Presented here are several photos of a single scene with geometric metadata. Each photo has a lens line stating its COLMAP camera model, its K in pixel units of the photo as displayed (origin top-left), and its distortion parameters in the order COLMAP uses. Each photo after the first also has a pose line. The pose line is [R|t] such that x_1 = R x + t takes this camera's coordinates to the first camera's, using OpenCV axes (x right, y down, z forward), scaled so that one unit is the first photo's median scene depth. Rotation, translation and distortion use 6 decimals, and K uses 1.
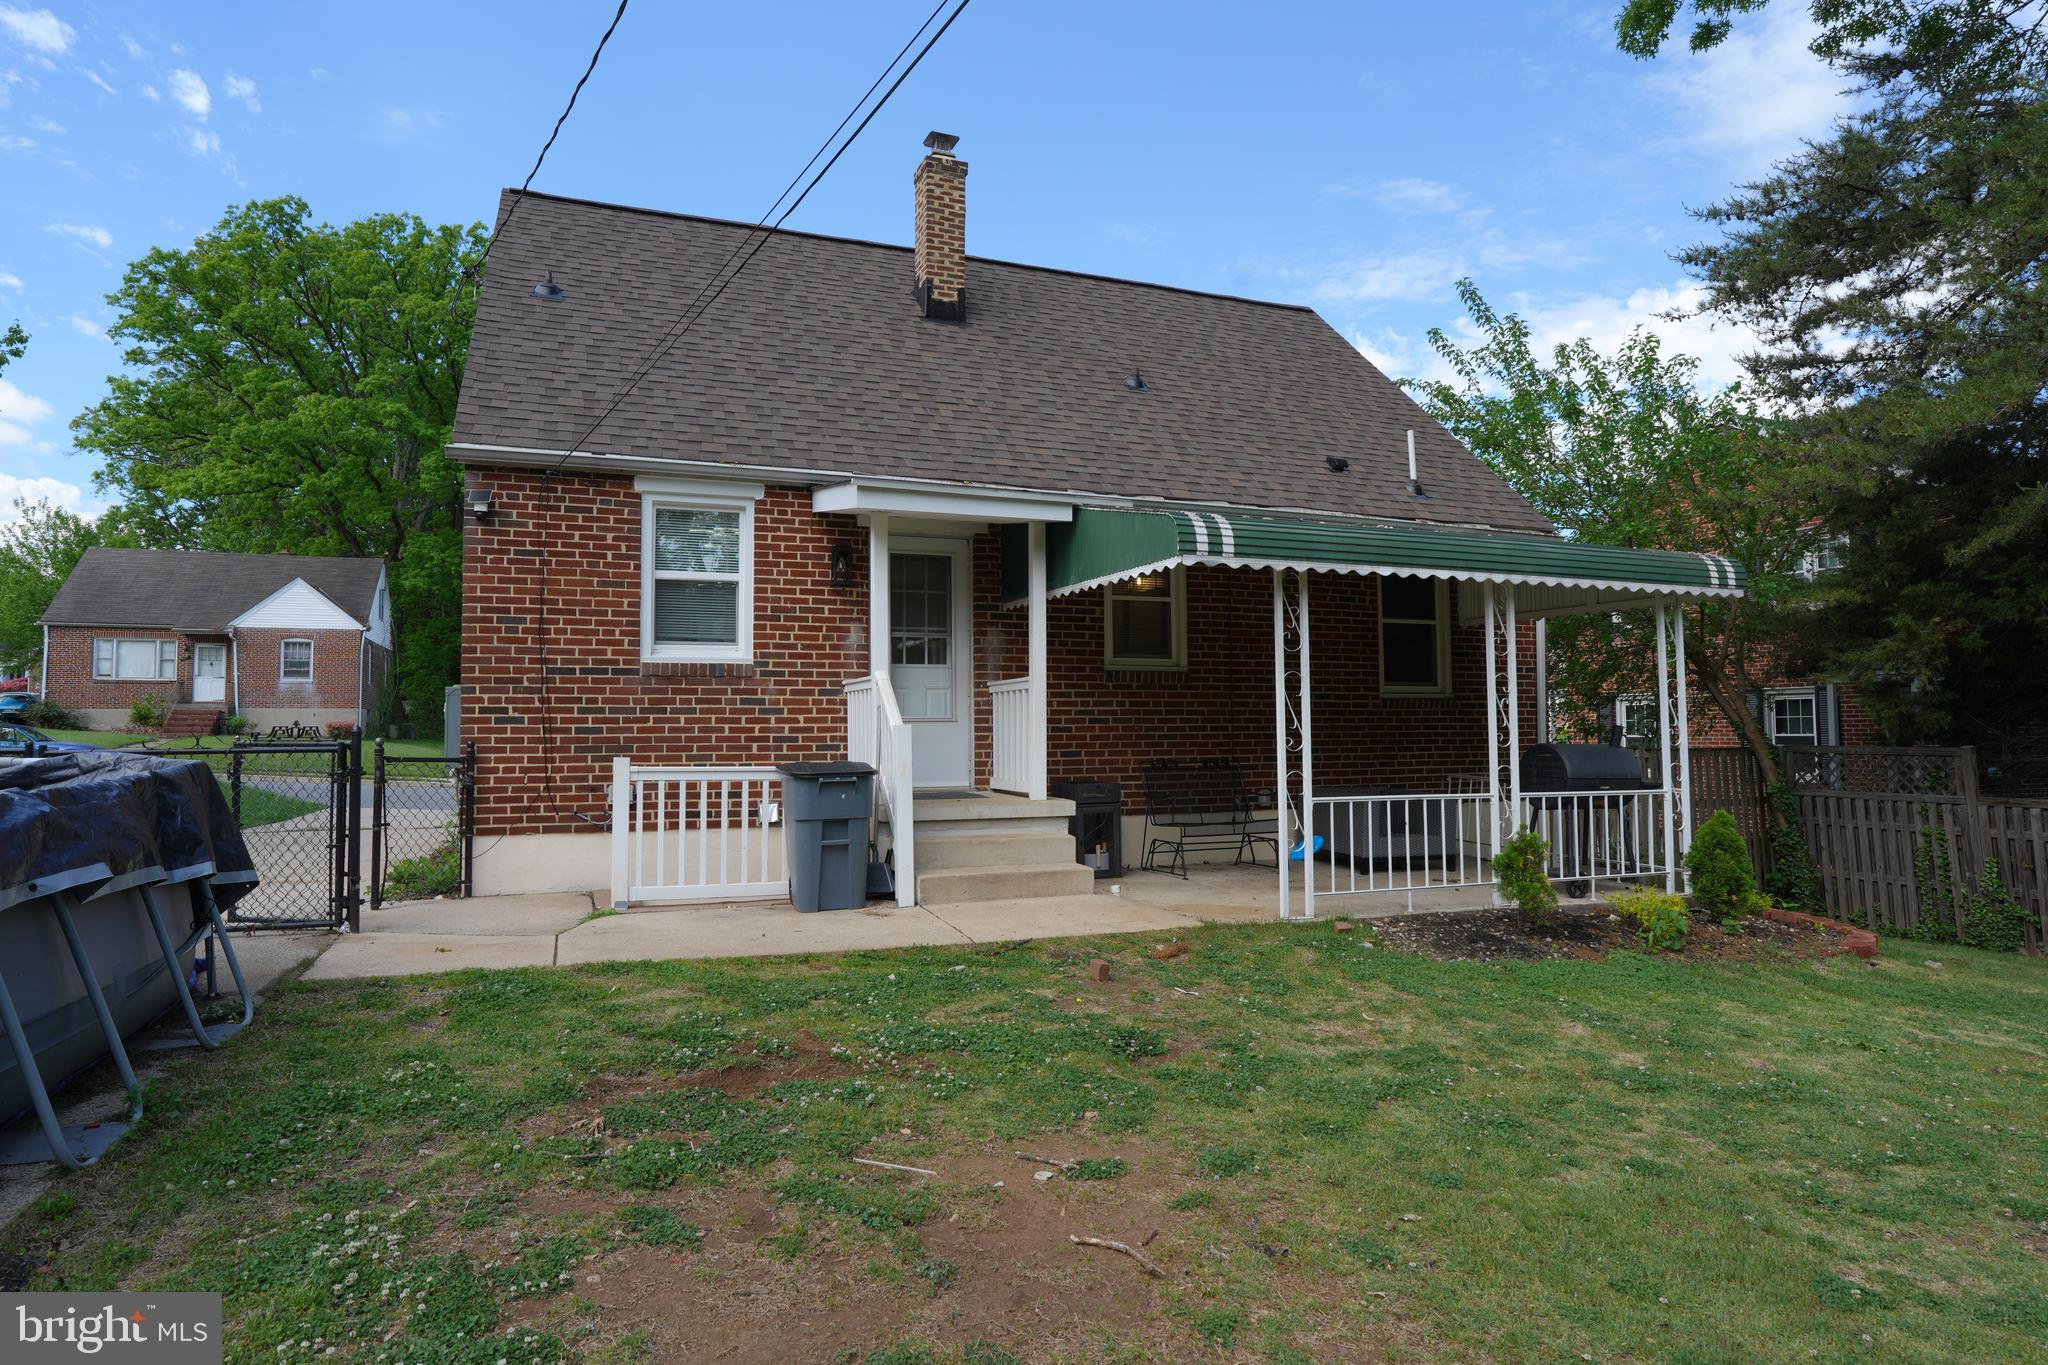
lens RADIAL K [[1147.0, 0, 1019.7], [0, 1147.0, 676.8], [0, 0, 1]] dist [-0.059346, 0.031073]
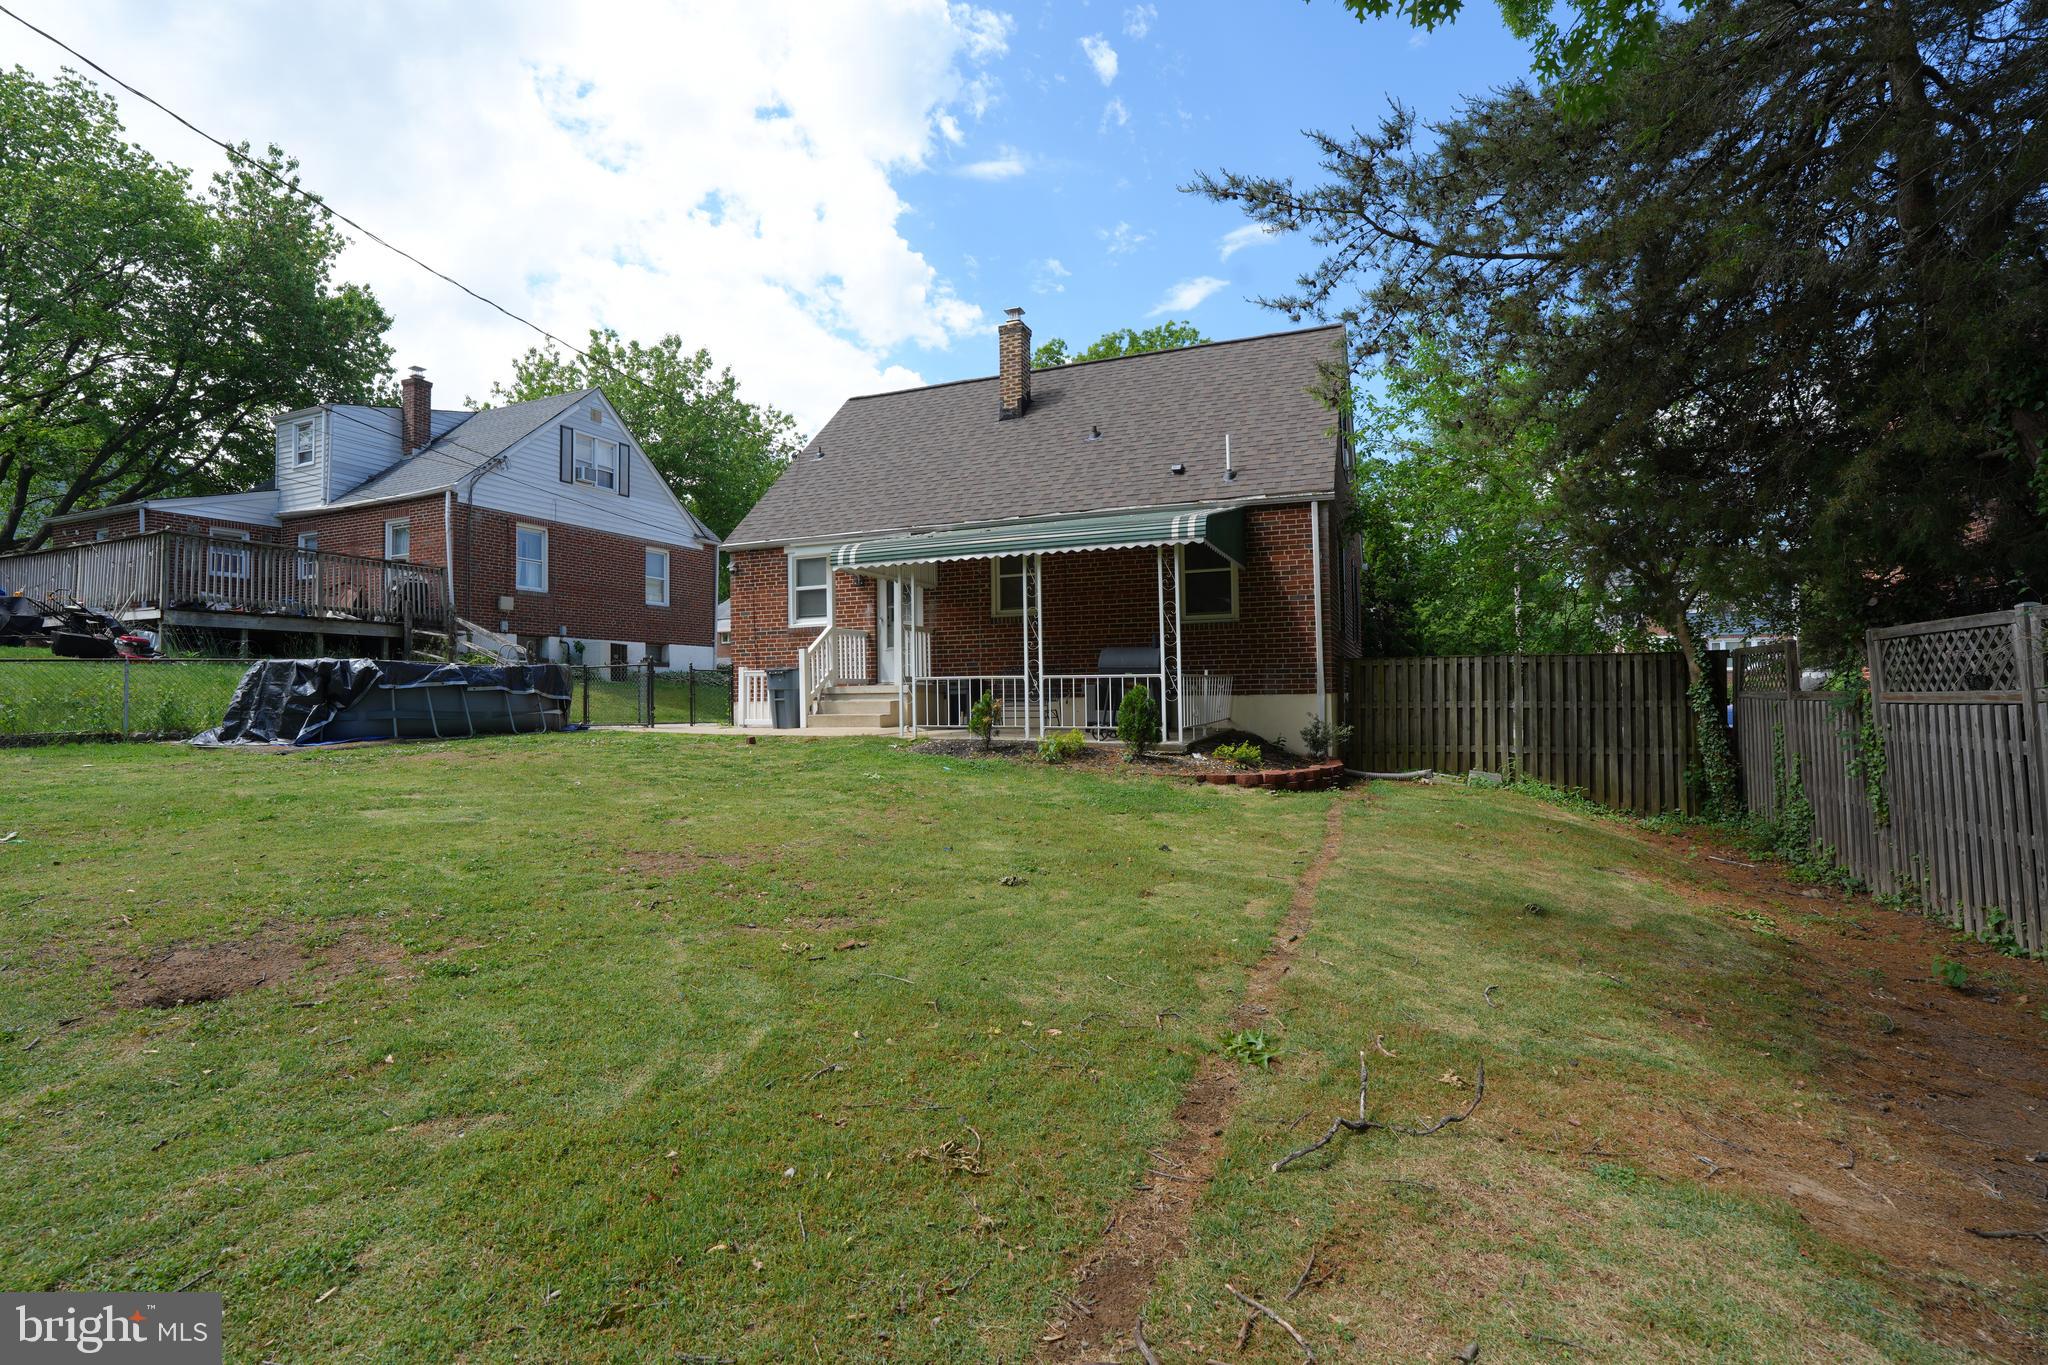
lens RADIAL K [[943.3, 0, 1018.6], [0, 943.3, 677.7], [0, 0, 1]] dist [-0.072336, 0.027381]
pose [[0.716352, -0.017367, -0.697523, 1.322548], [0.047997, 0.998549, 0.024430, 0.063770], [0.696087, -0.050980, 0.716145, -0.044649]]
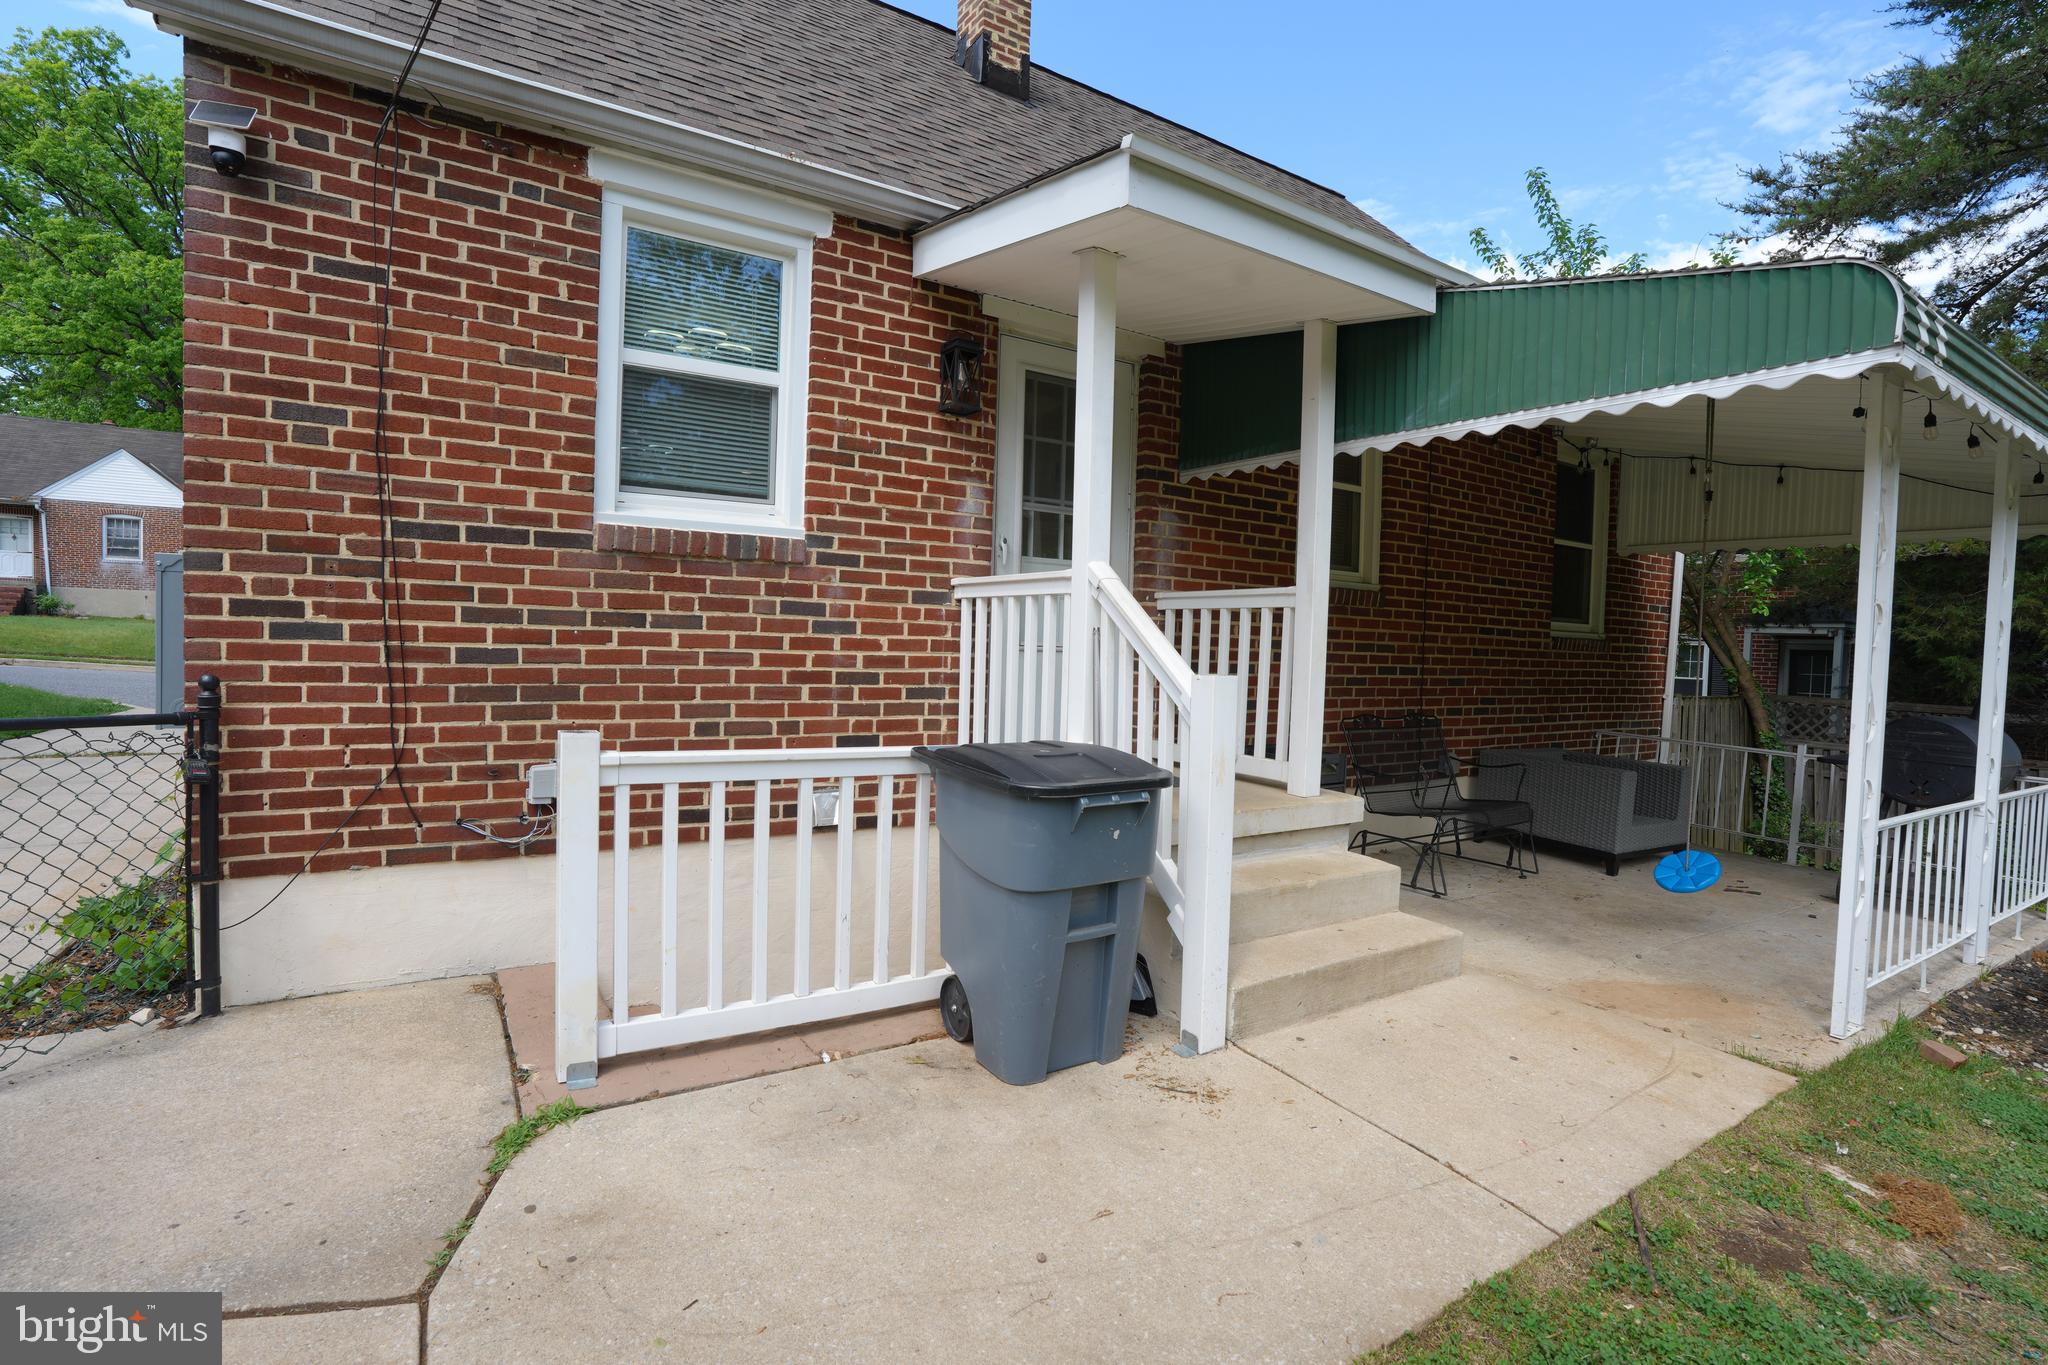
lens RADIAL K [[943.3, 0, 1018.6], [0, 943.3, 677.7], [0, 0, 1]] dist [-0.072336, 0.027381]
pose [[0.981744, 0.029000, 0.187981, -0.221606], [-0.045831, 0.995256, 0.085817, 0.011468], [-0.184601, -0.092866, 0.978416, 0.550826]]
